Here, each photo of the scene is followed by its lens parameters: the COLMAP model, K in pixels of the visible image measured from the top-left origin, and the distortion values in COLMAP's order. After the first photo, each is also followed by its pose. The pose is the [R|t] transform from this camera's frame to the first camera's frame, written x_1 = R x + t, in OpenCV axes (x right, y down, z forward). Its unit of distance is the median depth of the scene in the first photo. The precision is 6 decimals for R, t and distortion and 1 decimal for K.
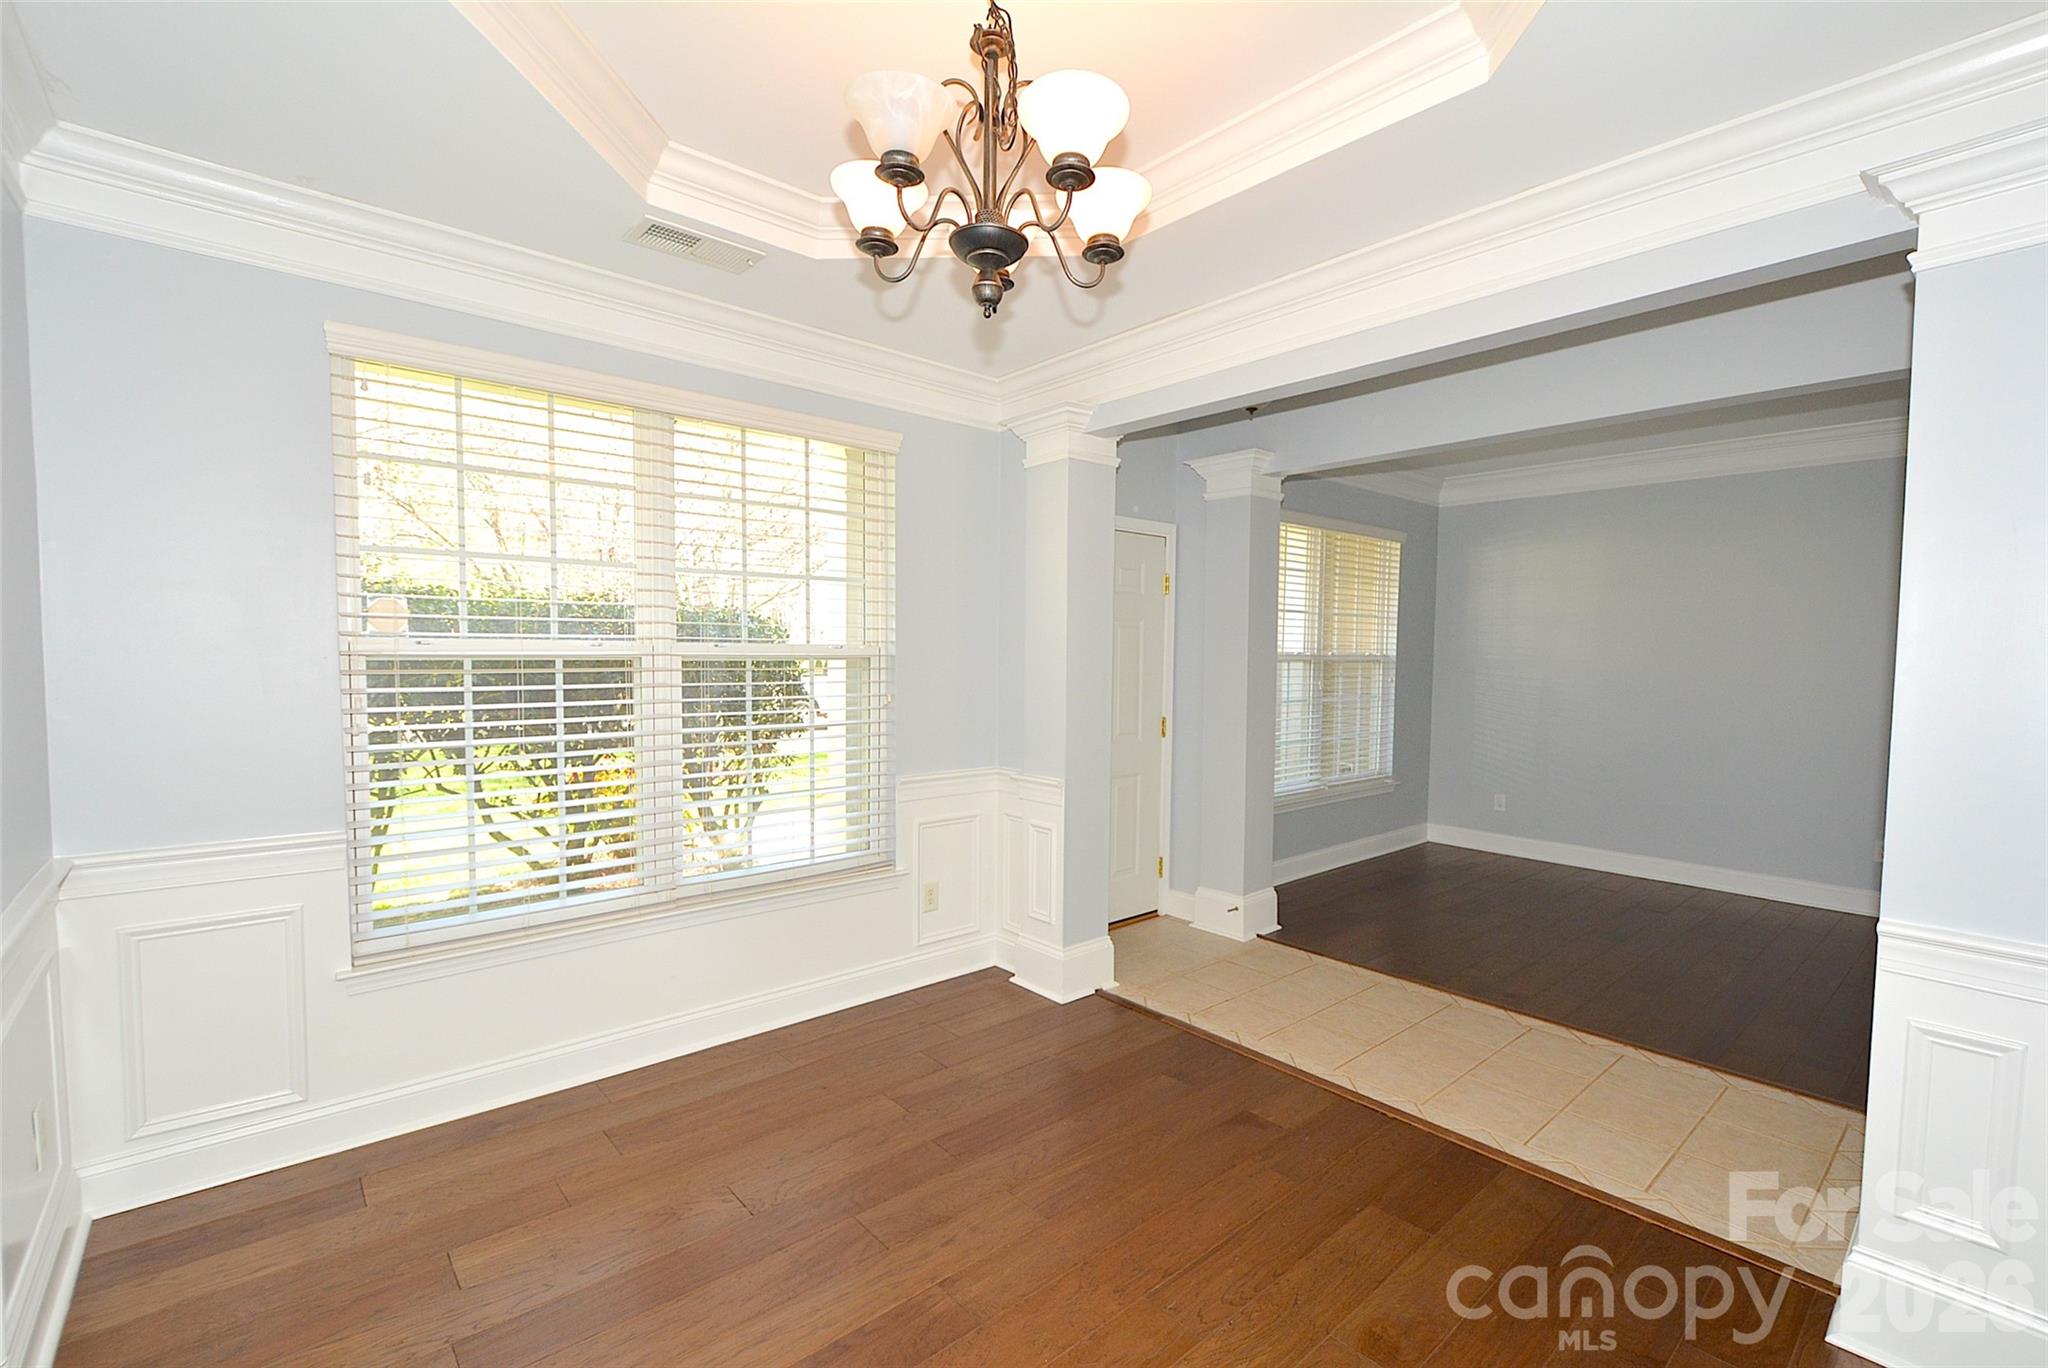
lens RADIAL K [[905.2, 0, 1024.9], [0, 905.2, 693.5], [0, 0, 1]] dist [0.002249, -0.000275]
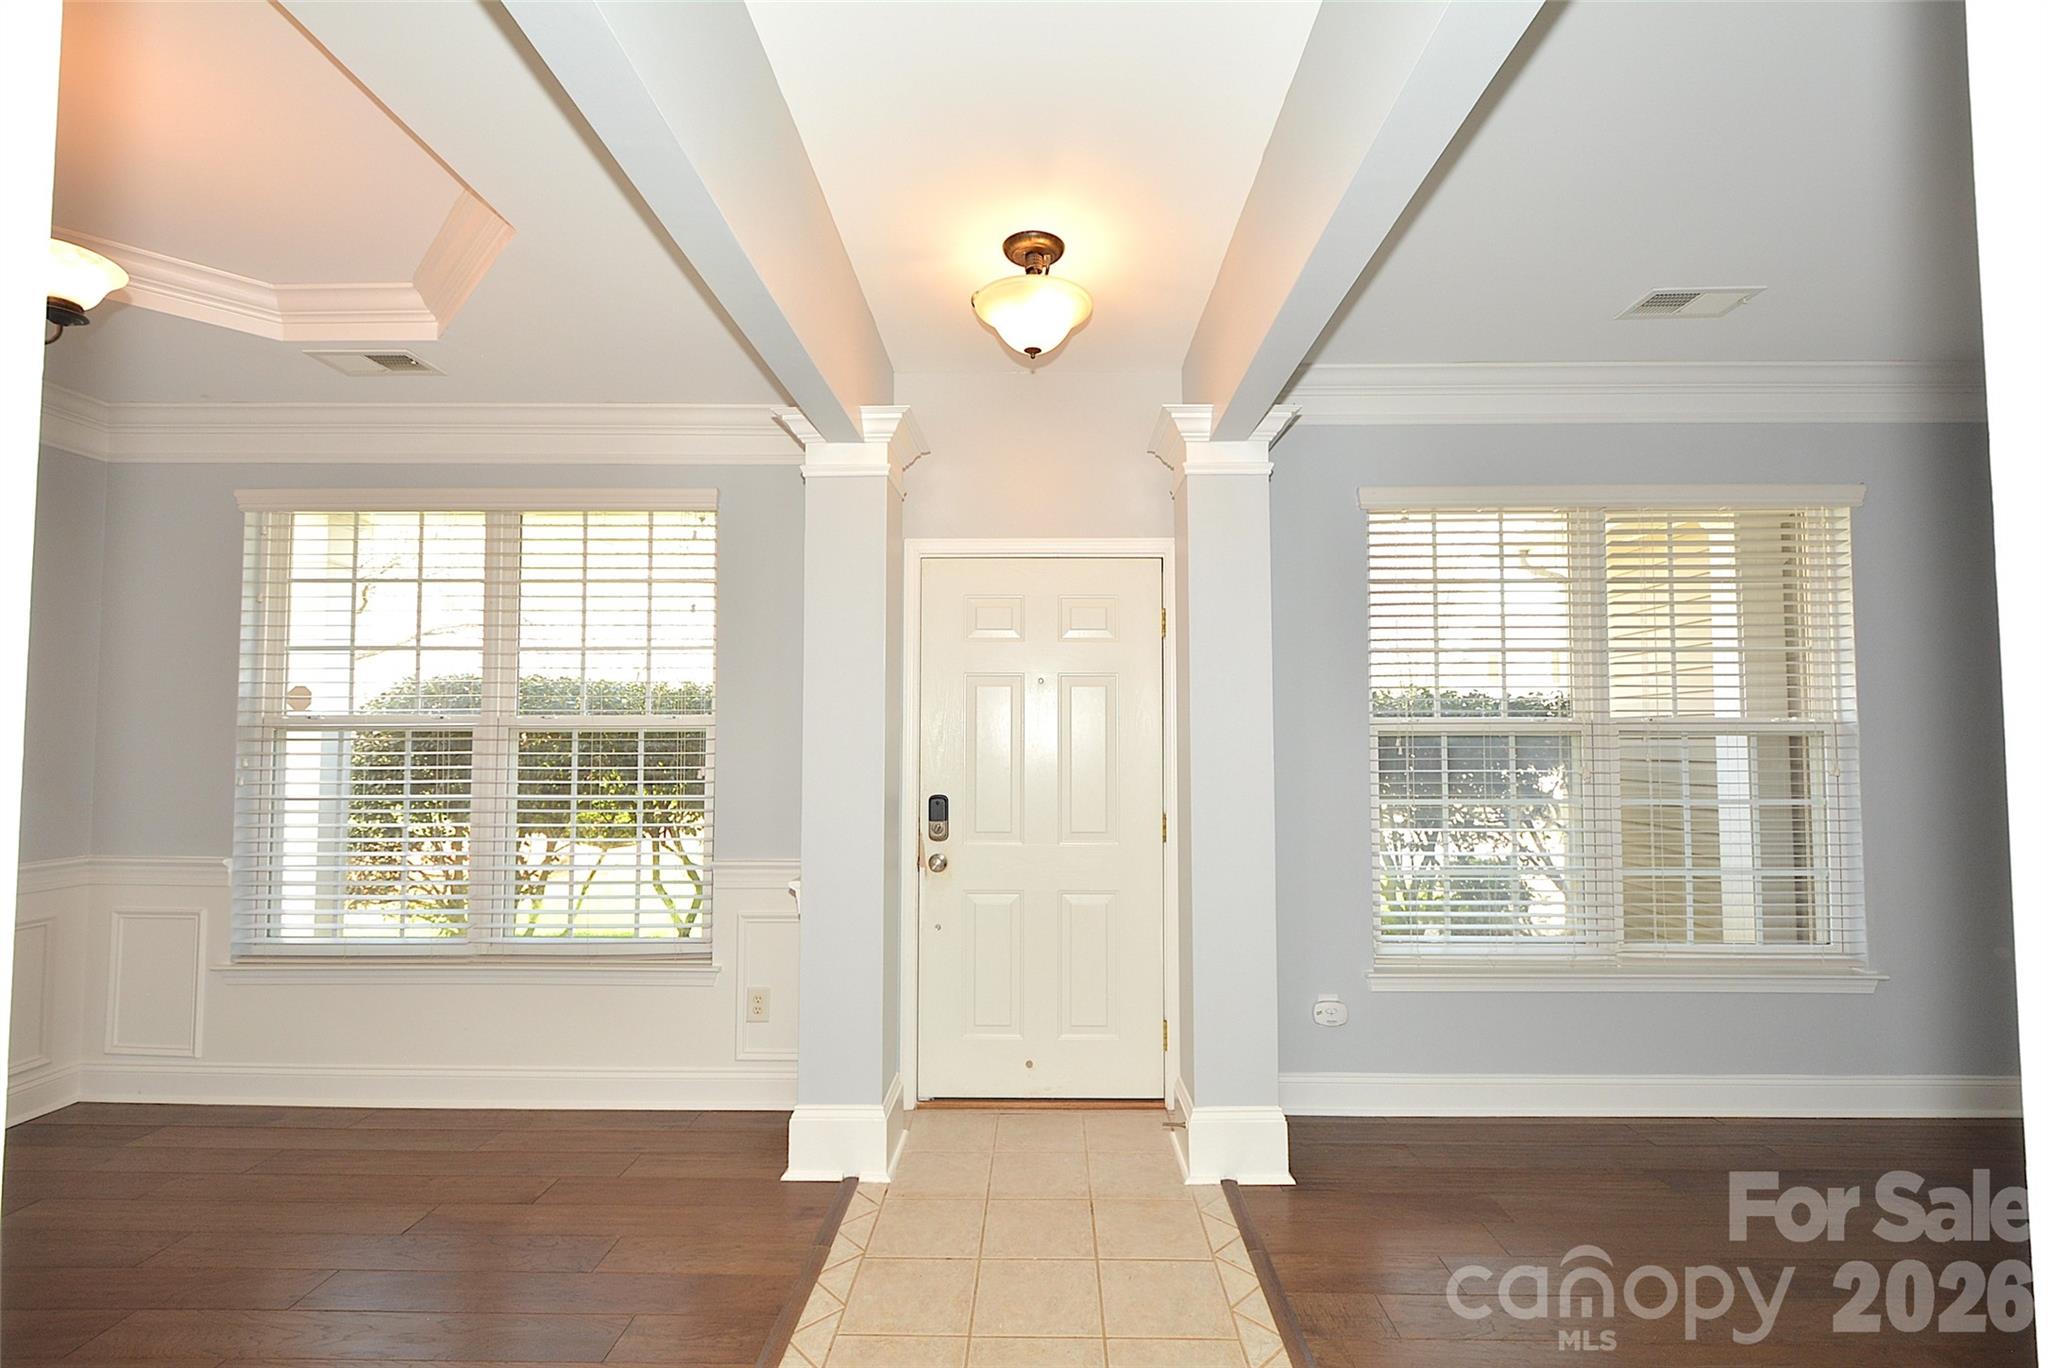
lens RADIAL K [[831.6, 0, 1025.3], [0, 831.6, 685.3], [0, 0, 1]] dist [-0.001602, -0.000119]
pose [[0.743992, -0.036323, -0.667200, 0.646193], [-0.024309, 0.996389, -0.081350, -0.021867], [0.667746, 0.076743, 0.740423, 0.577793]]
